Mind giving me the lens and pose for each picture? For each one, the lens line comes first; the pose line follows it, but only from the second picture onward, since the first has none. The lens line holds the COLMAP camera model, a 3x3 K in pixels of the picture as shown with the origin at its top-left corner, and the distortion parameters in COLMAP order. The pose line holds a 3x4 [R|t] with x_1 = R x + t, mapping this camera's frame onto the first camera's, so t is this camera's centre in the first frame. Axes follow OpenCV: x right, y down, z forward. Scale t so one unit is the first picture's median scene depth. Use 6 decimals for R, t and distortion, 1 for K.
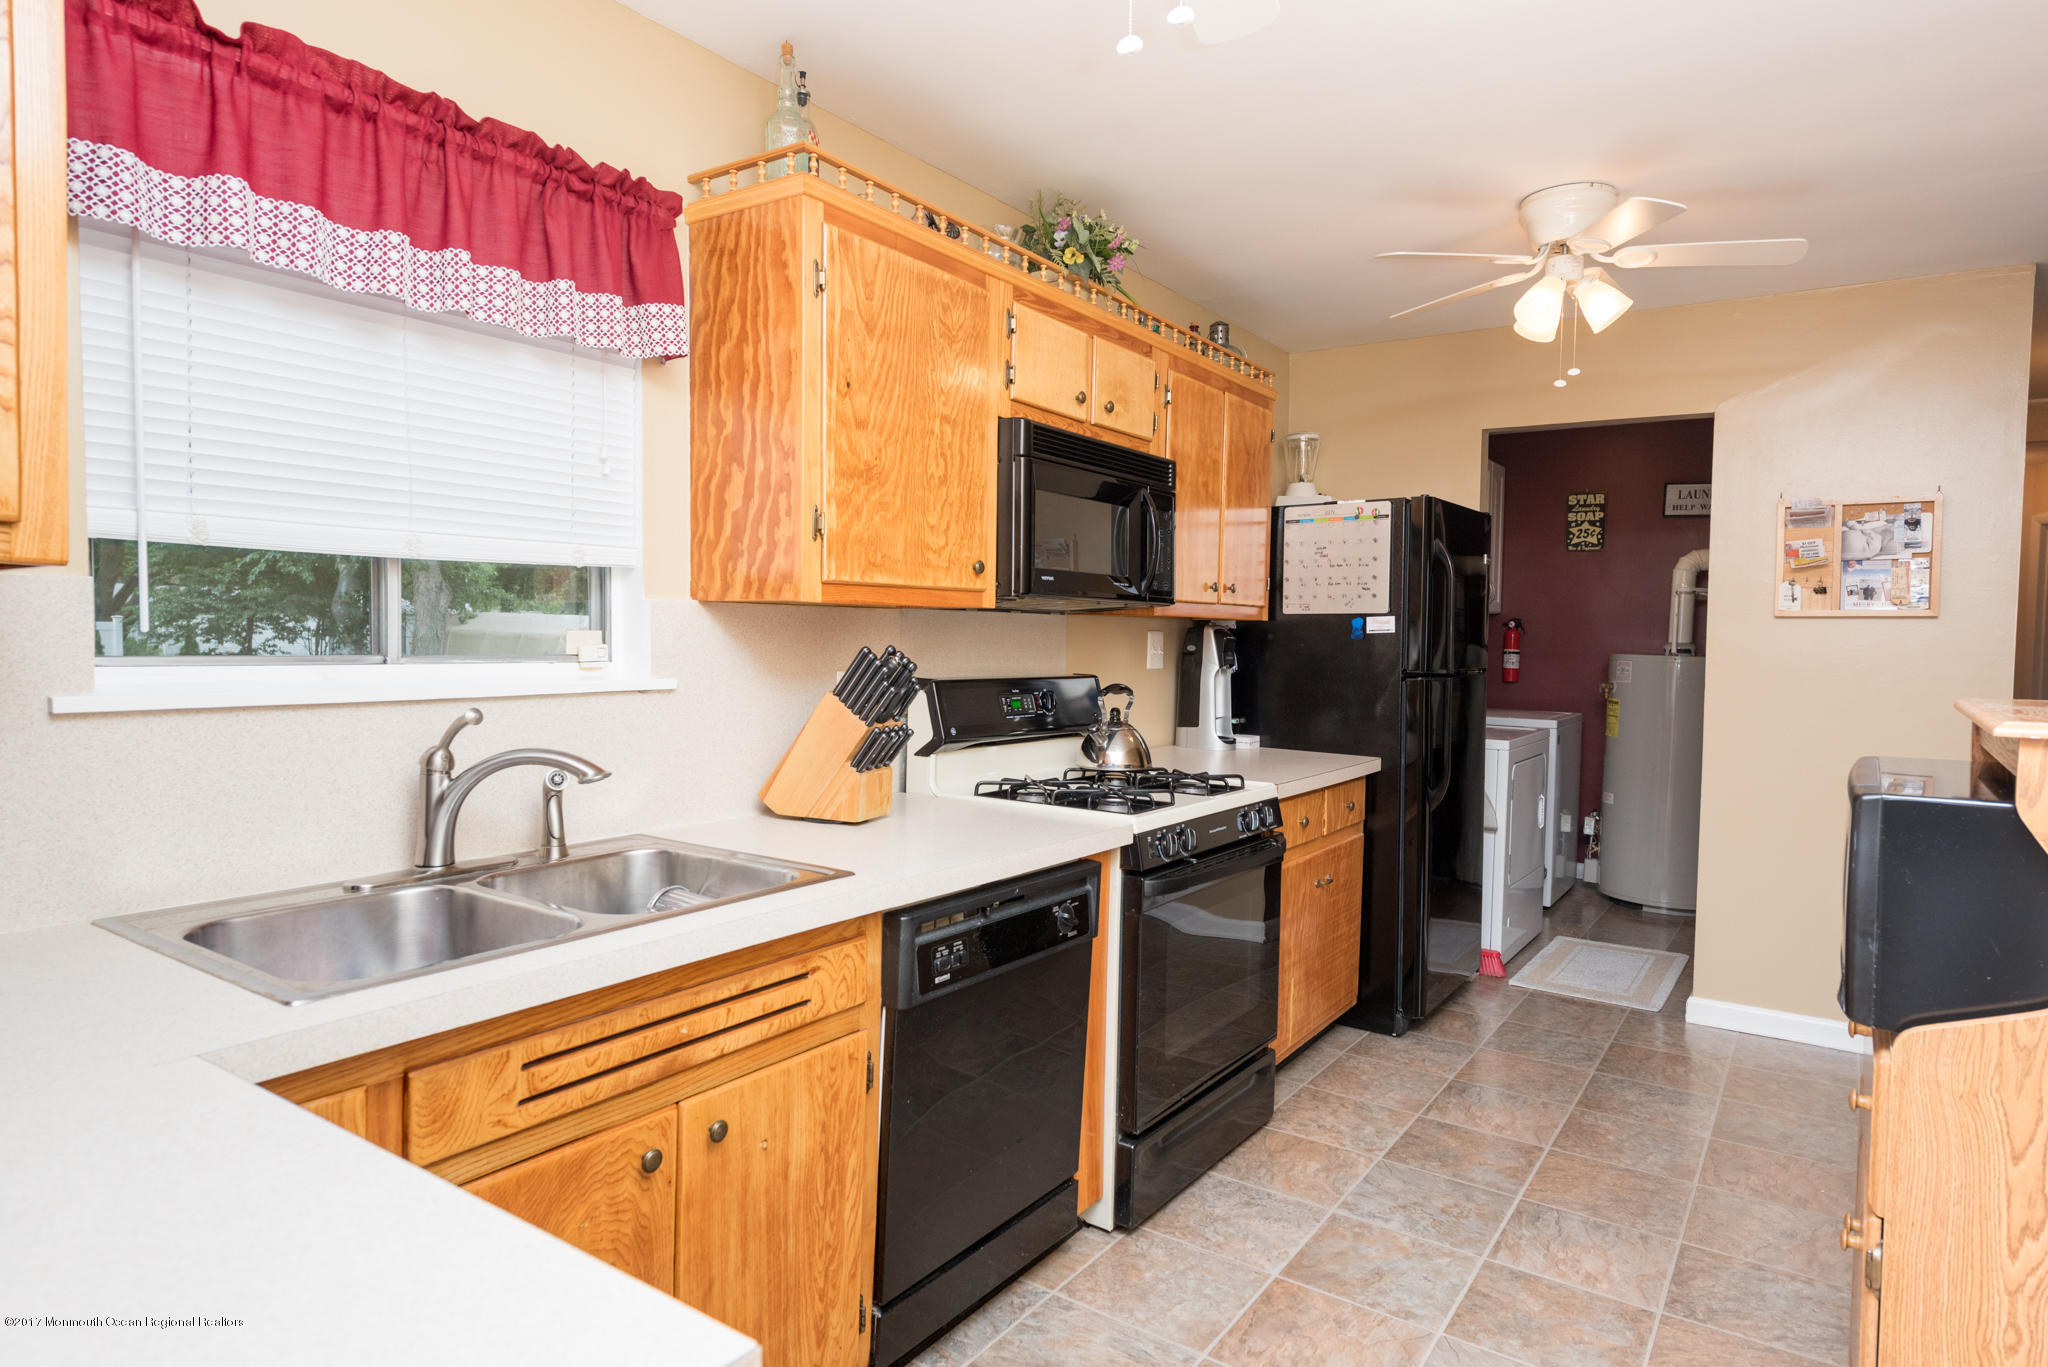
lens RADIAL K [[1163.9, 0, 1024.0], [0, 1163.9, 683.5], [0, 0, 1]] dist [0.007520, -0.000208]
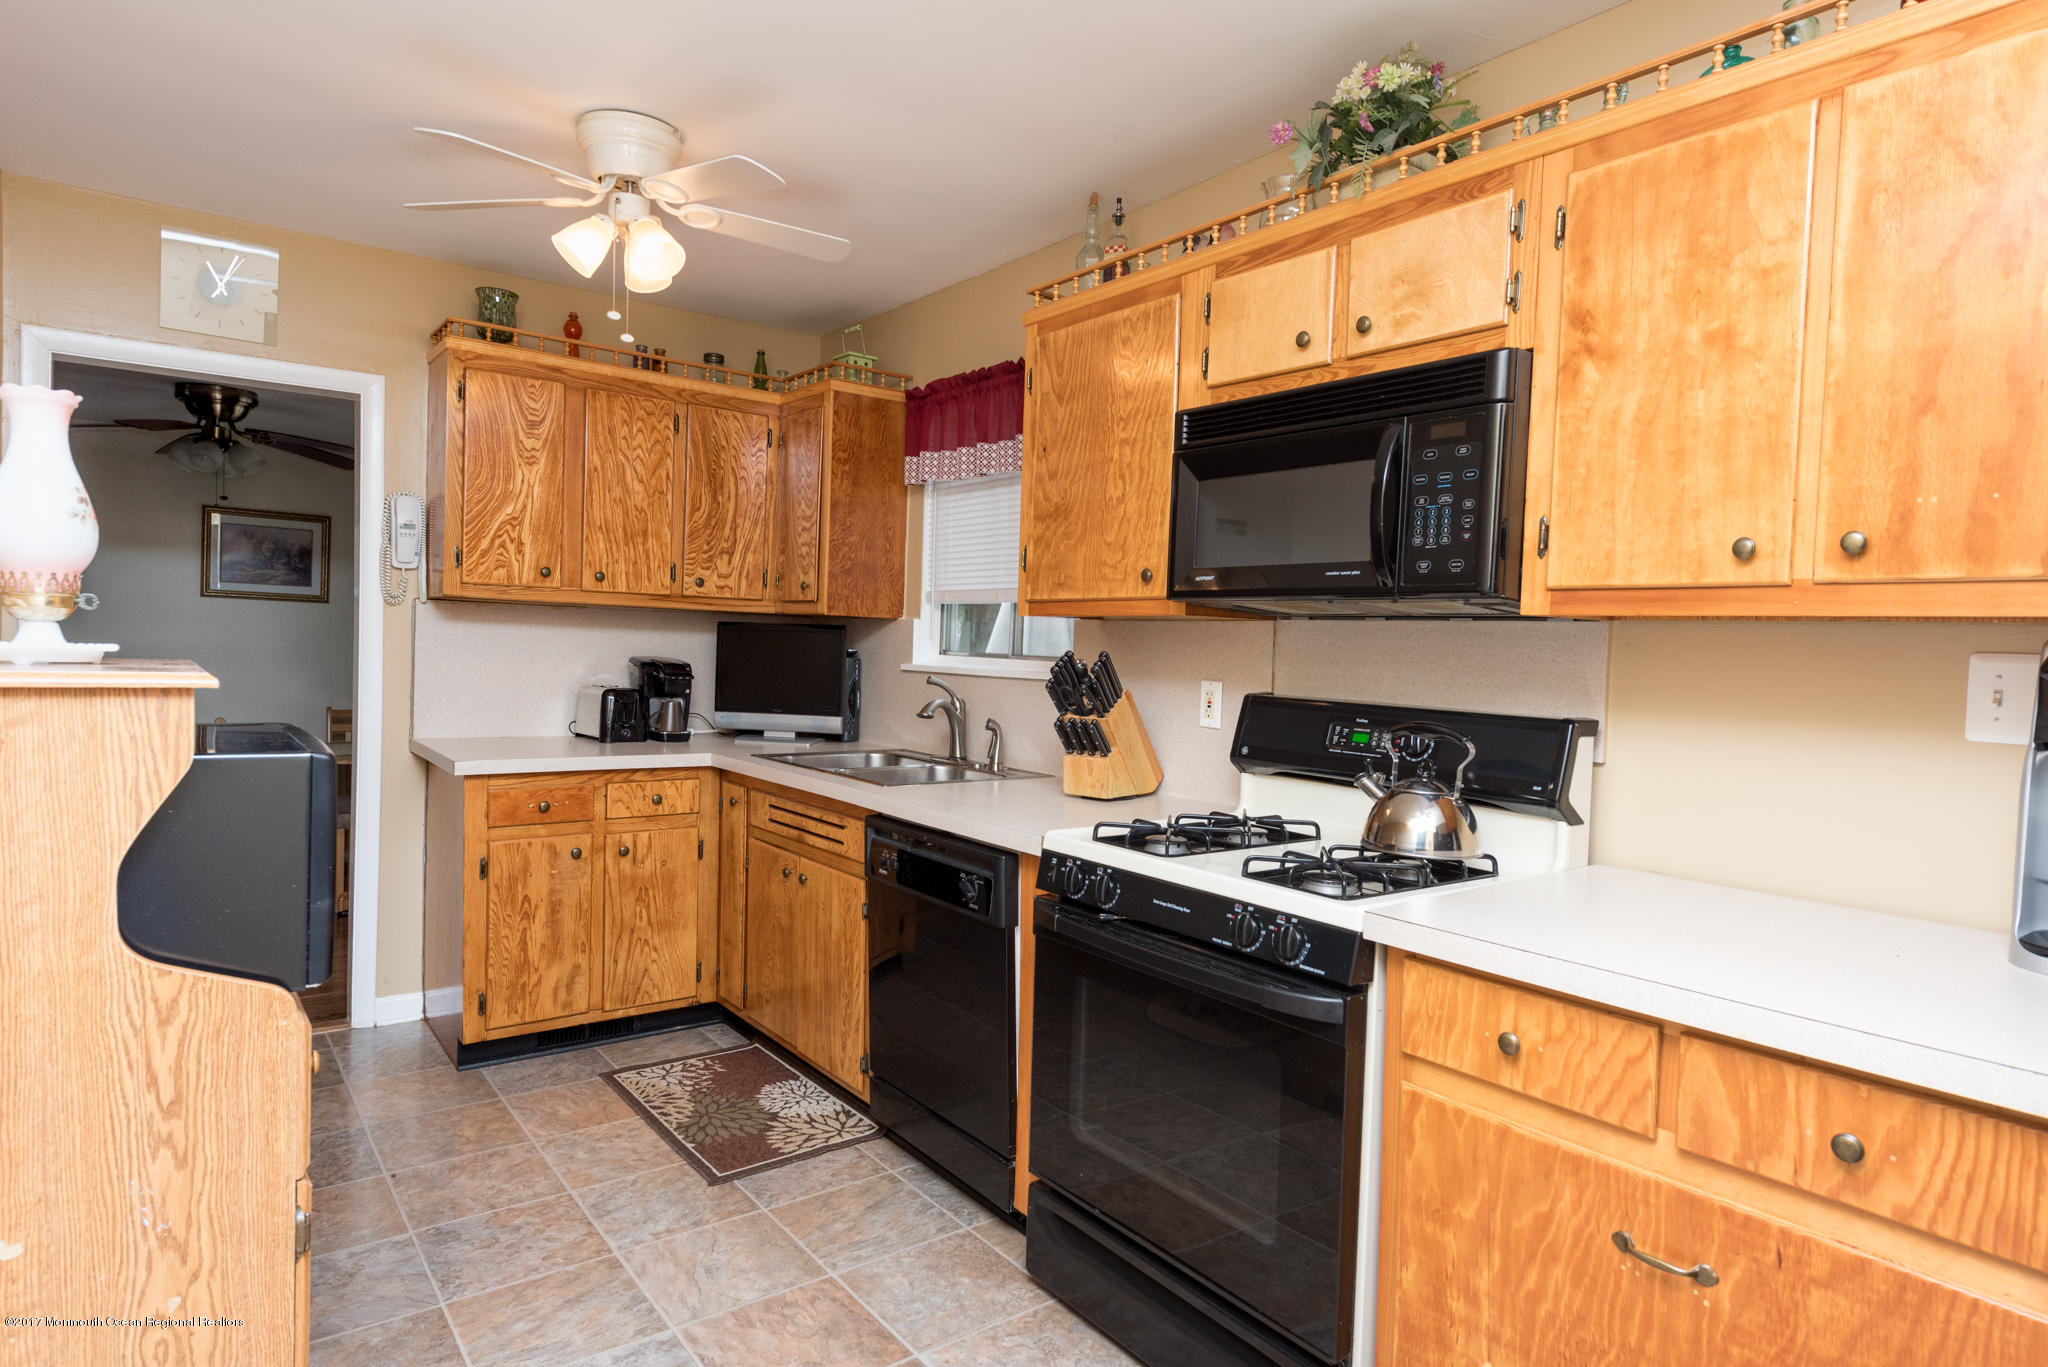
lens RADIAL K [[1163.9, 0, 1024.0], [0, 1163.9, 683.5], [0, 0, 1]] dist [0.007520, -0.000208]
pose [[-0.309754, 0.008459, -0.950779, 1.008781], [-0.076905, 0.996461, 0.033920, -0.034102], [0.947701, 0.083627, -0.308008, 1.286145]]
